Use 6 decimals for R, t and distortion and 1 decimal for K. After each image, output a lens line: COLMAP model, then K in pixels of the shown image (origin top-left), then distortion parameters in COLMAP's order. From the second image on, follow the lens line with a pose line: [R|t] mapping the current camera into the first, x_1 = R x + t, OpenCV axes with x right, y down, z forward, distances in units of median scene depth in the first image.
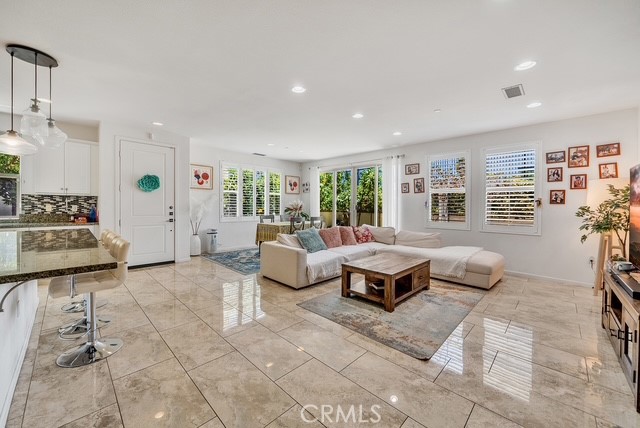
lens RADIAL K [[244.8, 0, 318.5], [0, 244.8, 207.8], [0, 0, 1]] dist [-0.006985, -0.000058]
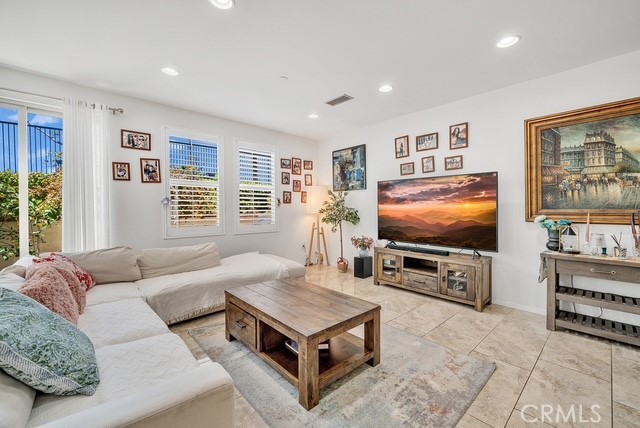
lens RADIAL K [[266.2, 0, 315.3], [0, 266.2, 209.3], [0, 0, 1]] dist [-0.000221, -0.000105]
pose [[0.063347, -0.012868, 0.997909, -0.265043], [0.009291, 0.999881, 0.012304, -0.001305], [-0.997948, 0.008492, 0.063459, 0.681094]]
